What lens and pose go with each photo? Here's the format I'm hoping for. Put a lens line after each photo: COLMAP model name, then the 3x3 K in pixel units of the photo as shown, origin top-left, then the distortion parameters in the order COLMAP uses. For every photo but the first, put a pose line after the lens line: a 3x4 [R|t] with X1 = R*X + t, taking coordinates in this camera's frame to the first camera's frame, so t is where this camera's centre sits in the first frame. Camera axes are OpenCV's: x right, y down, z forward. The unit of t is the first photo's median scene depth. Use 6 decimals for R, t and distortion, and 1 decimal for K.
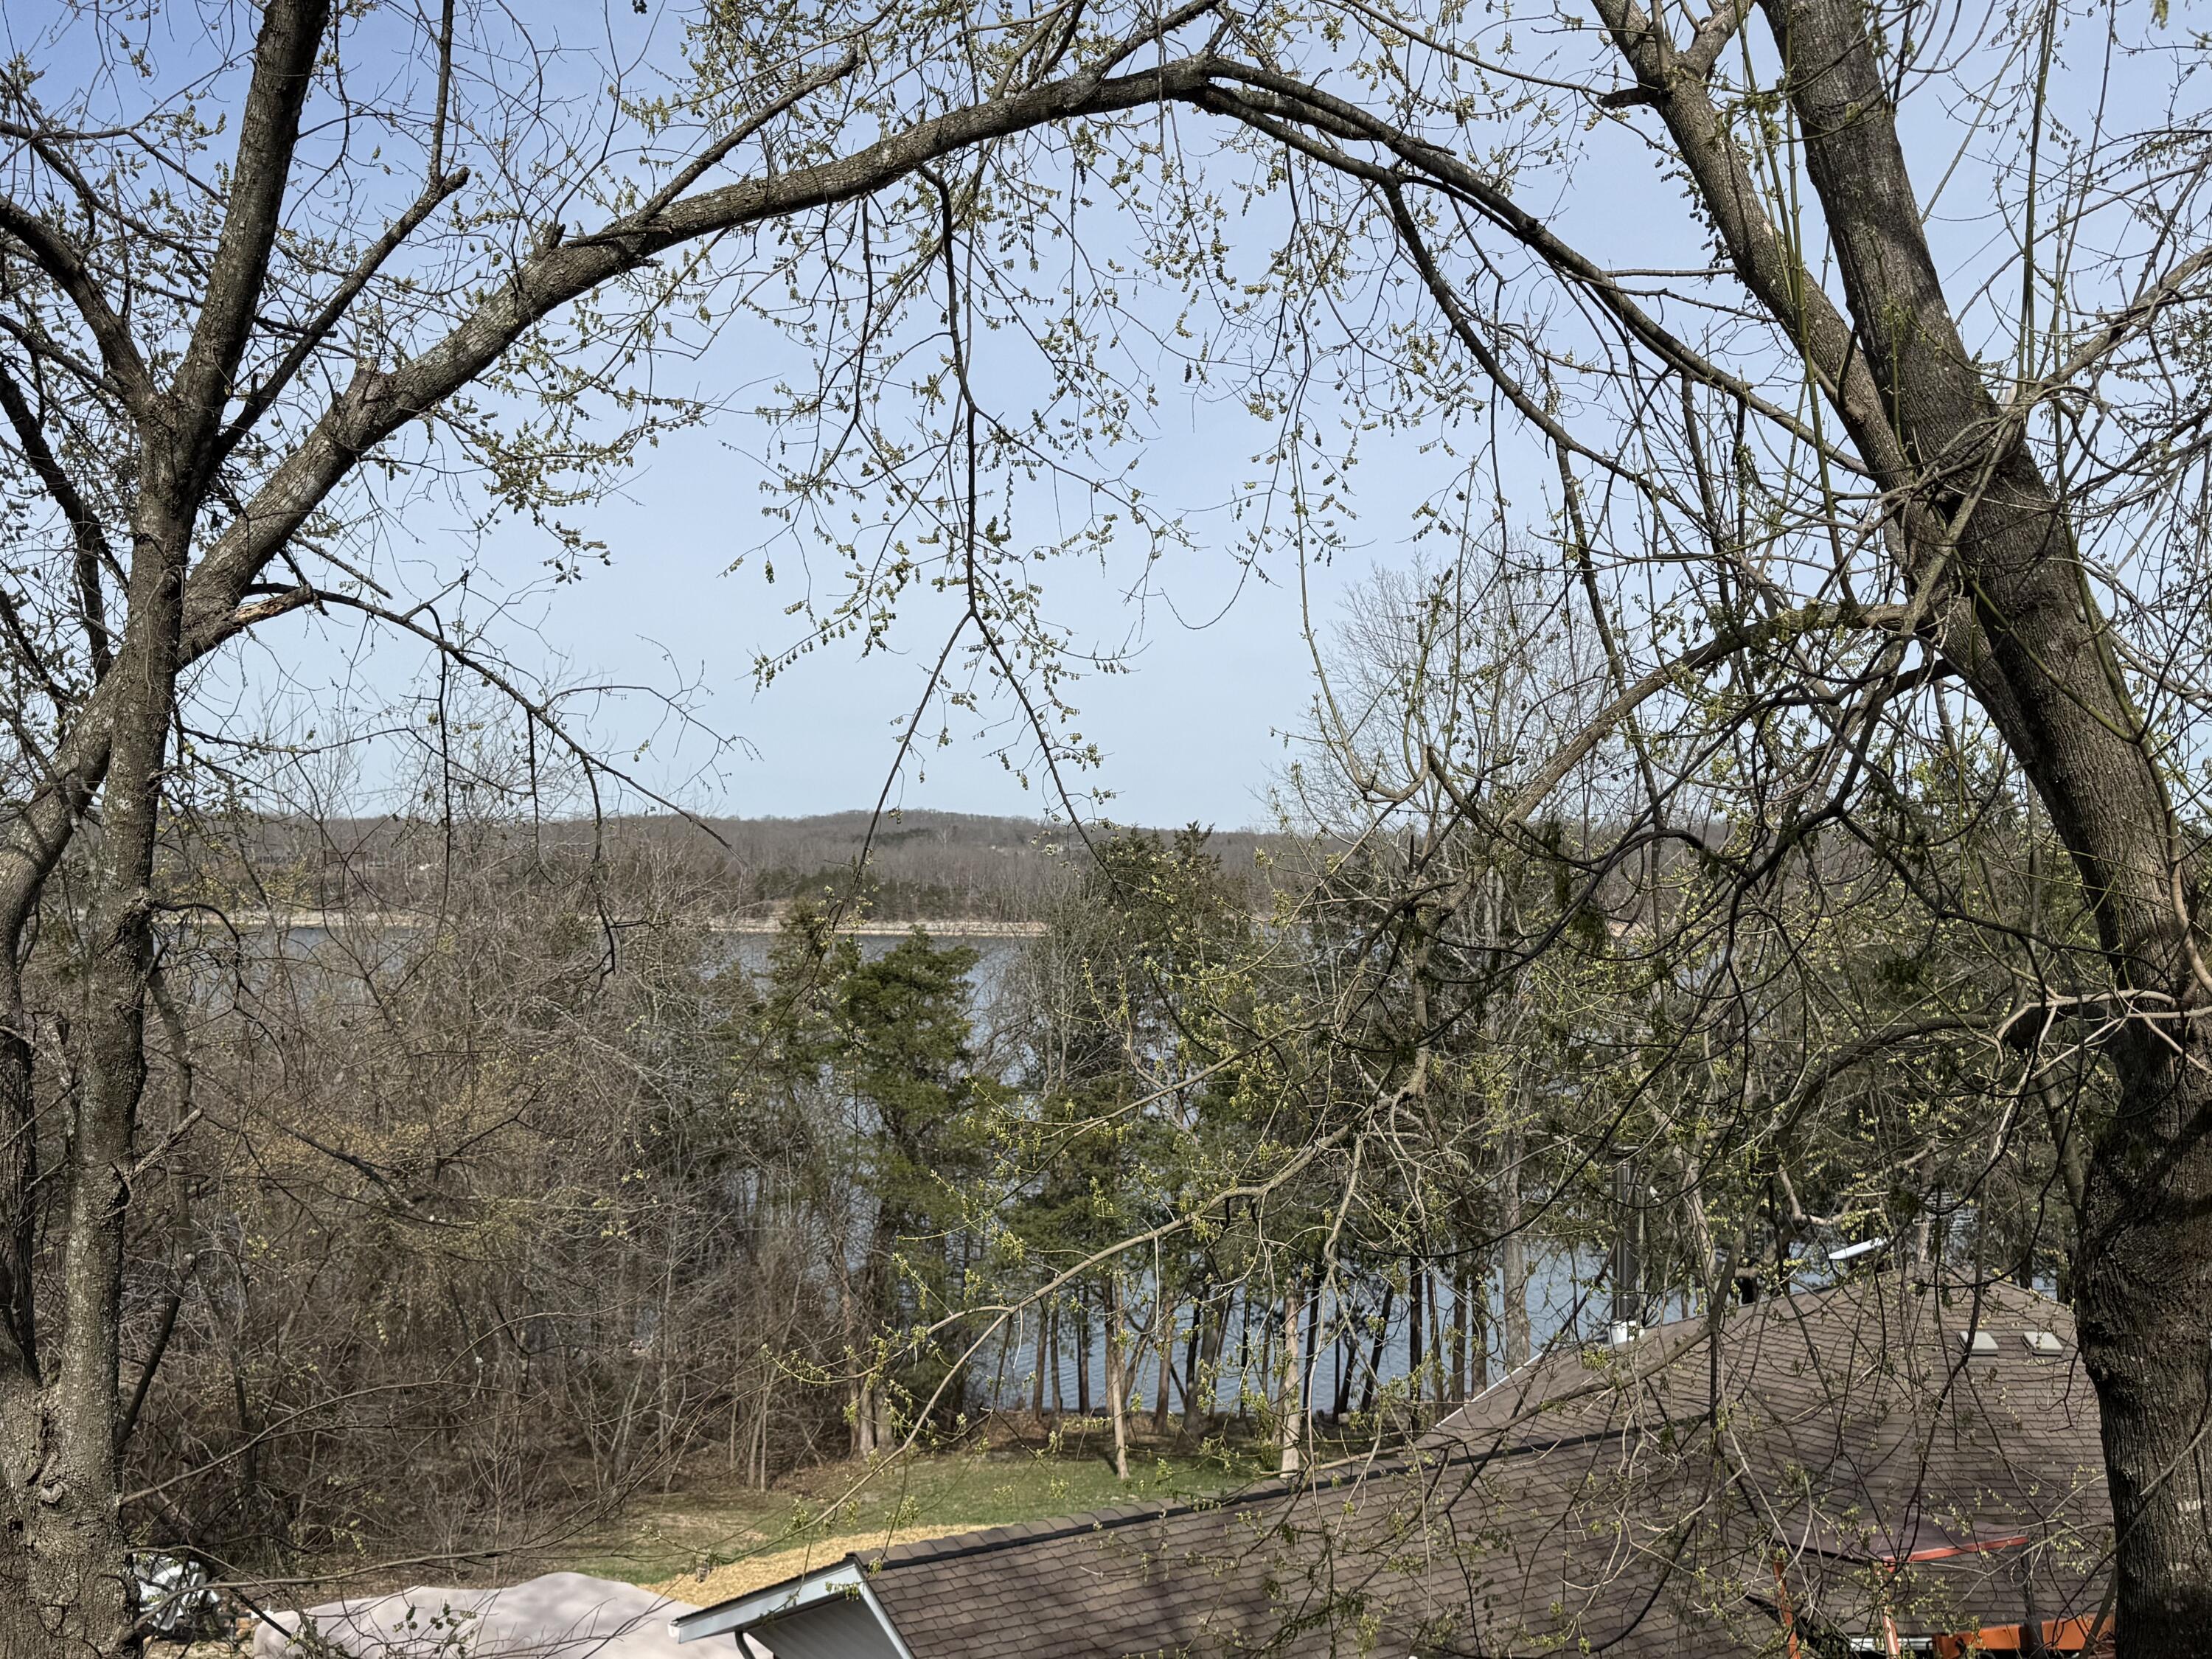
lens RADIAL K [[2164.9, 0, 1106.0], [0, 2164.9, 829.5], [0, 0, 1]] dist [0.127564, -0.272922]
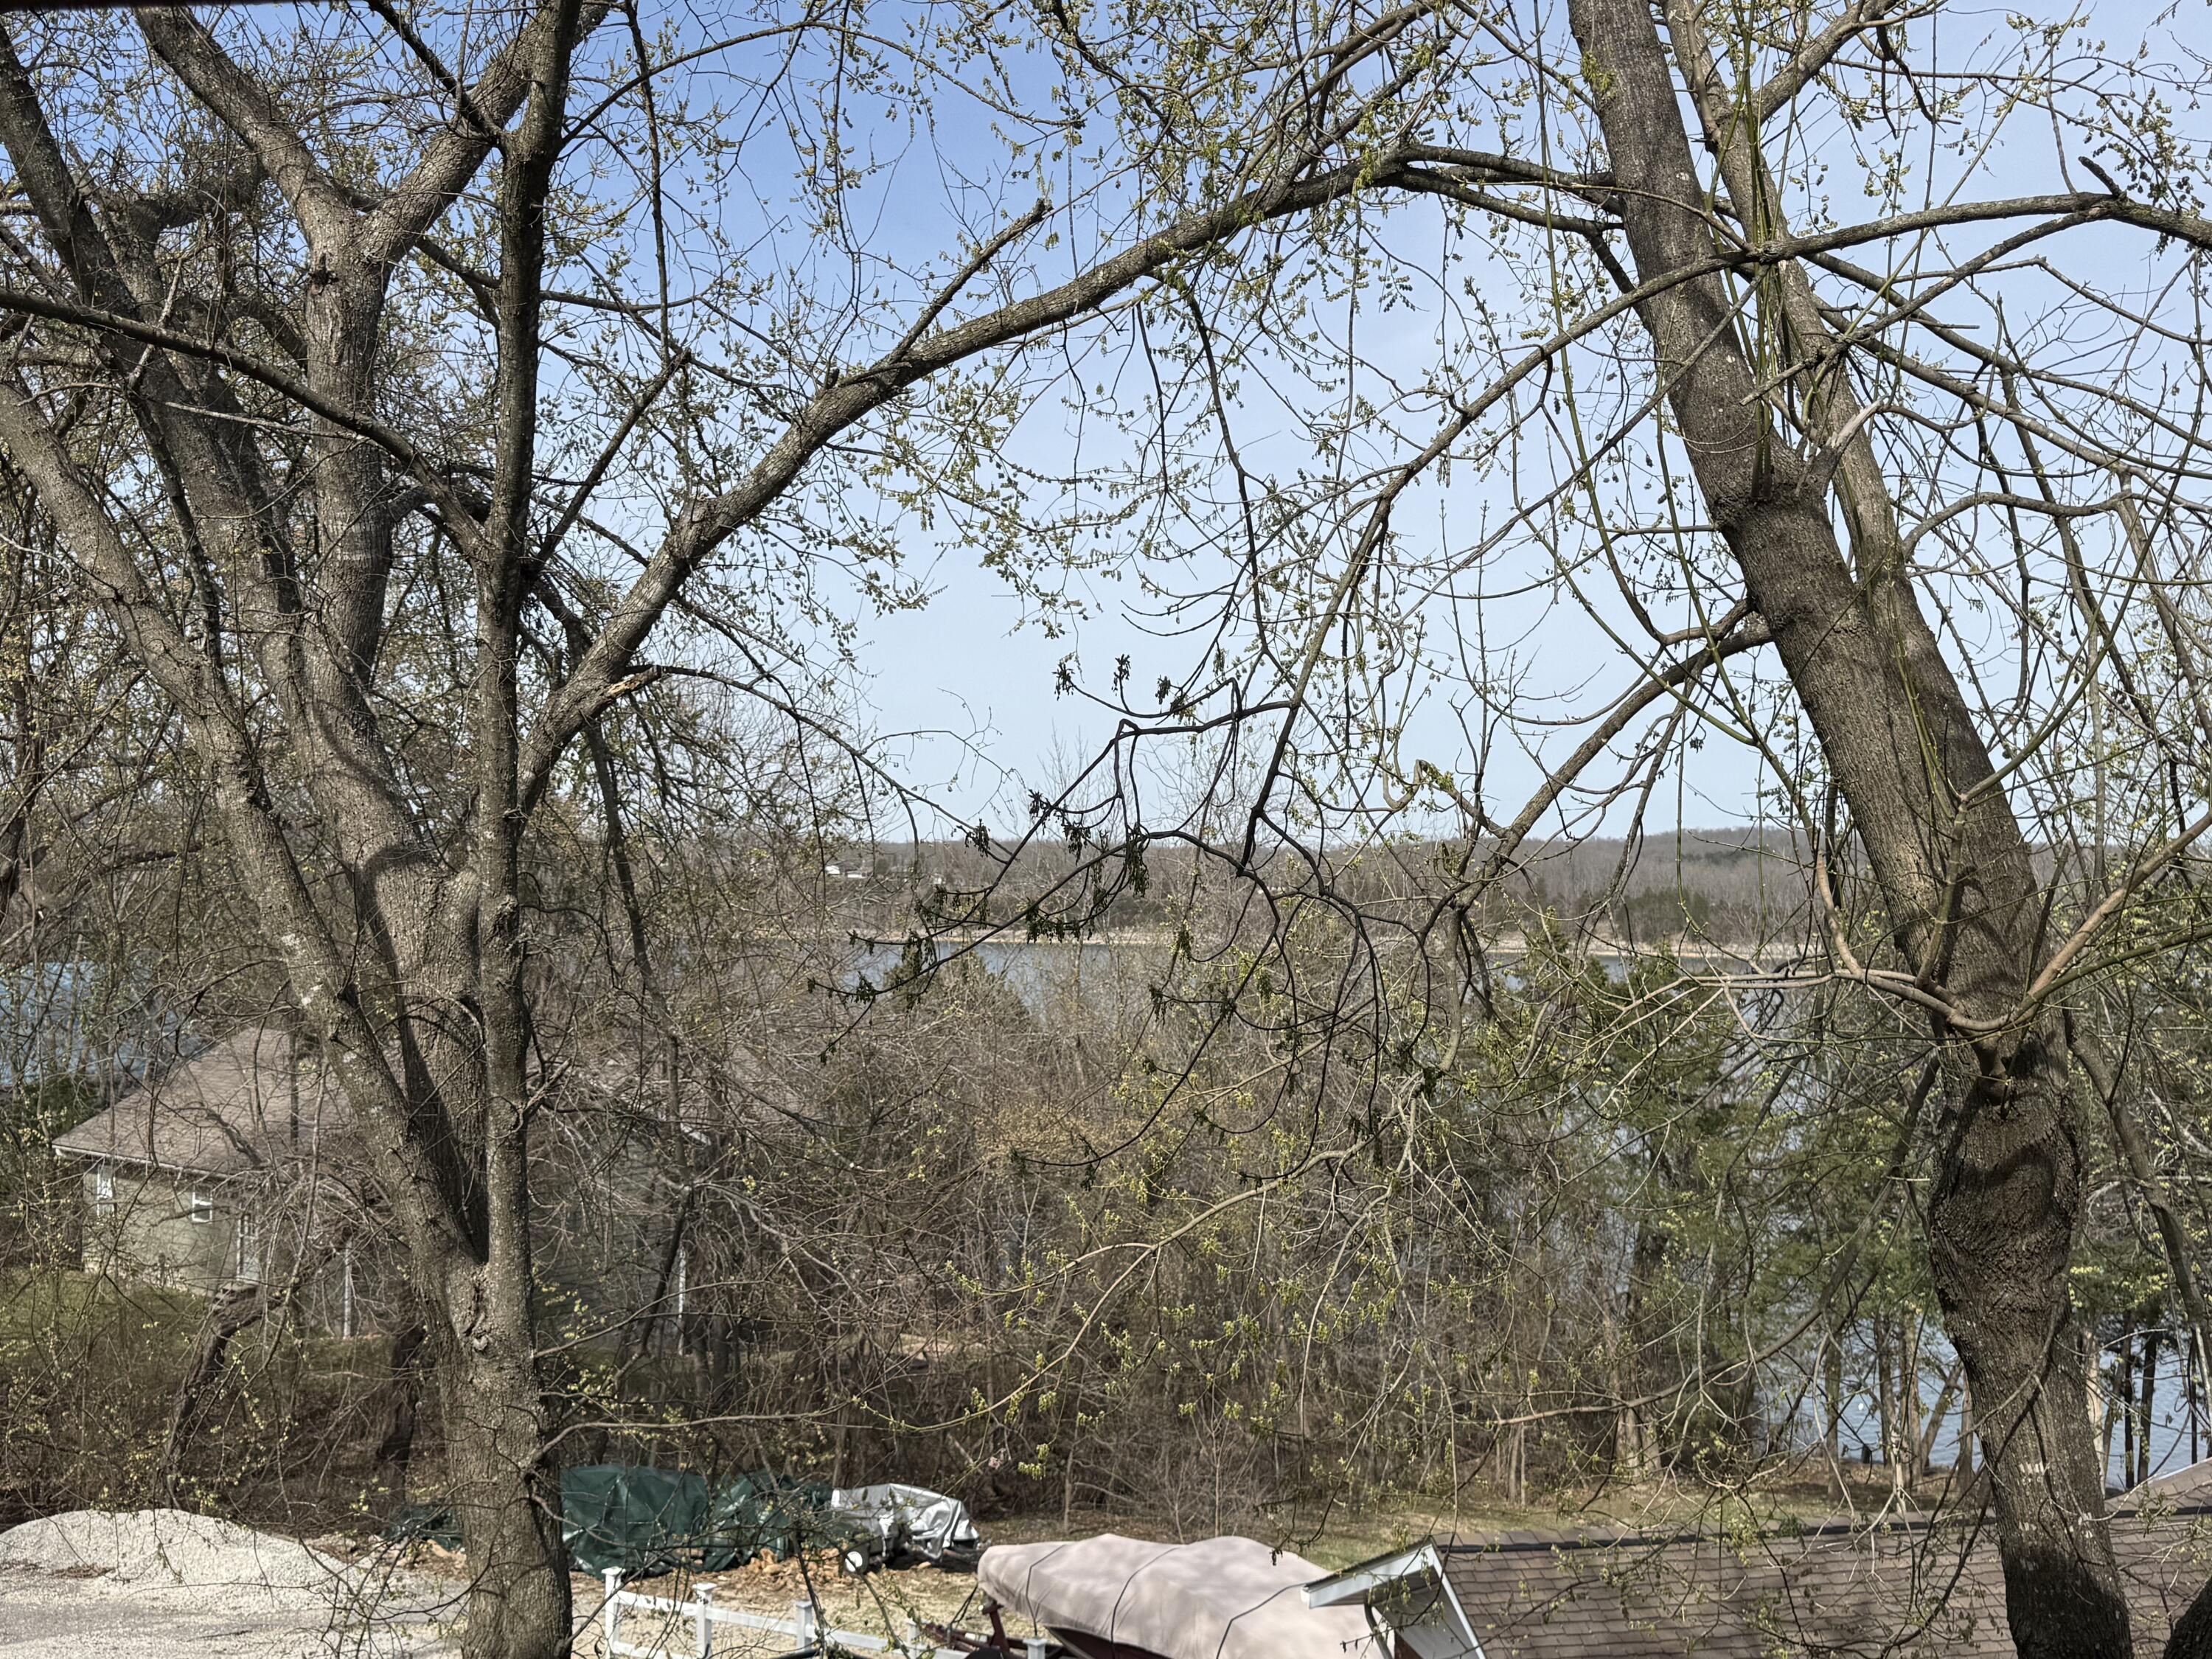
lens RADIAL K [[2208.9, 0, 1106.0], [0, 2208.9, 829.5], [0, 0, 1]] dist [0.121649, -0.317448]
pose [[0.920568, -0.021258, -0.390002, 0.336920], [0.017632, 0.999762, -0.012874, 0.007023], [0.390183, 0.004975, 0.920724, -0.099895]]
